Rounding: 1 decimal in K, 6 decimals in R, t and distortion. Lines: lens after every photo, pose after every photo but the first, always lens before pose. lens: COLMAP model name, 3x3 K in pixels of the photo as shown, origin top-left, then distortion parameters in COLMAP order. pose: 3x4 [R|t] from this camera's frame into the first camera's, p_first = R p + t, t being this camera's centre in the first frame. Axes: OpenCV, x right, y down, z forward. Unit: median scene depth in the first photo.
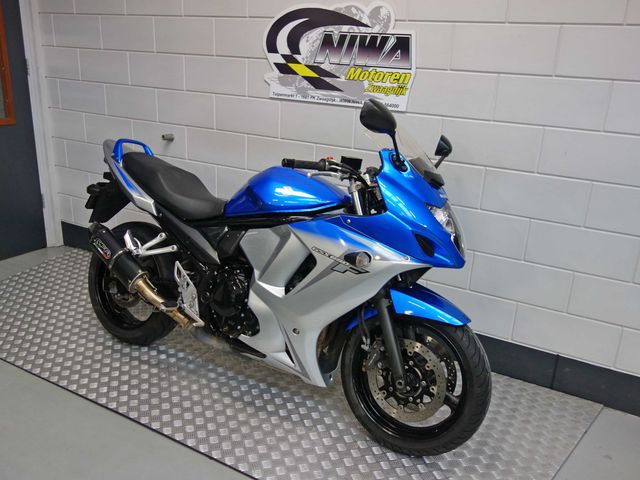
lens RADIAL K [[573.7, 0, 320.0], [0, 573.7, 240.0], [0, 0, 1]] dist [0.001269, 0.002121]
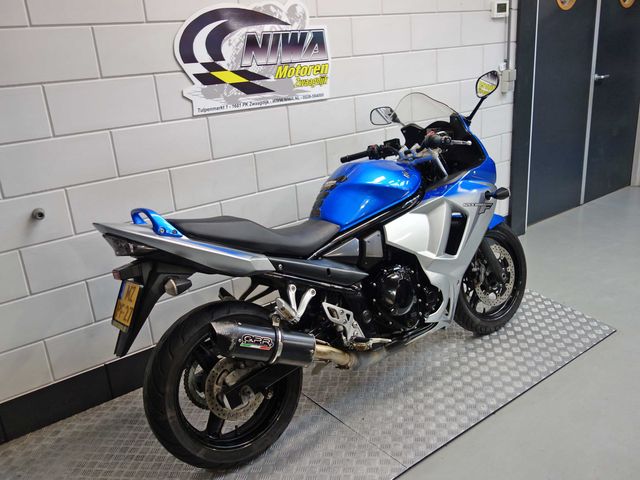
lens RADIAL K [[573.7, 0, 320.0], [0, 573.7, 240.0], [0, 0, 1]] dist [0.001269, 0.002121]
pose [[0.377903, -0.363908, 0.851329, -0.865715], [0.370586, 0.902096, 0.221107, -0.218414], [-0.848443, 0.231933, 0.475764, 0.525416]]
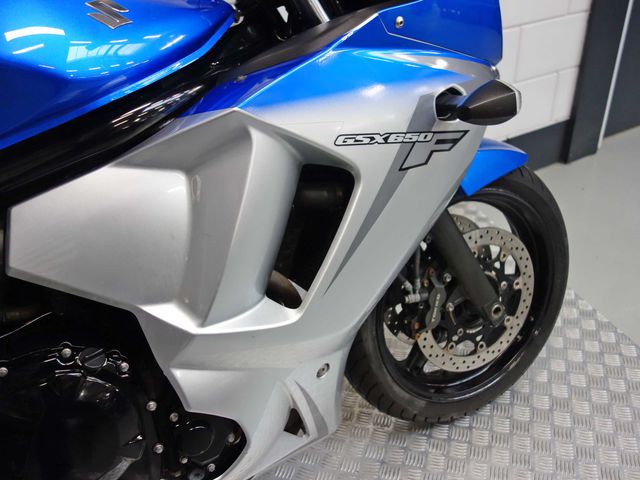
lens RADIAL K [[573.7, 0, 320.0], [0, 573.7, 240.0], [0, 0, 1]] dist [0.001269, 0.002121]
pose [[0.499316, -0.512096, 0.698885, -0.211466], [0.340044, 0.857741, 0.385551, -0.051505], [-0.796902, 0.045140, 0.602420, 0.604027]]
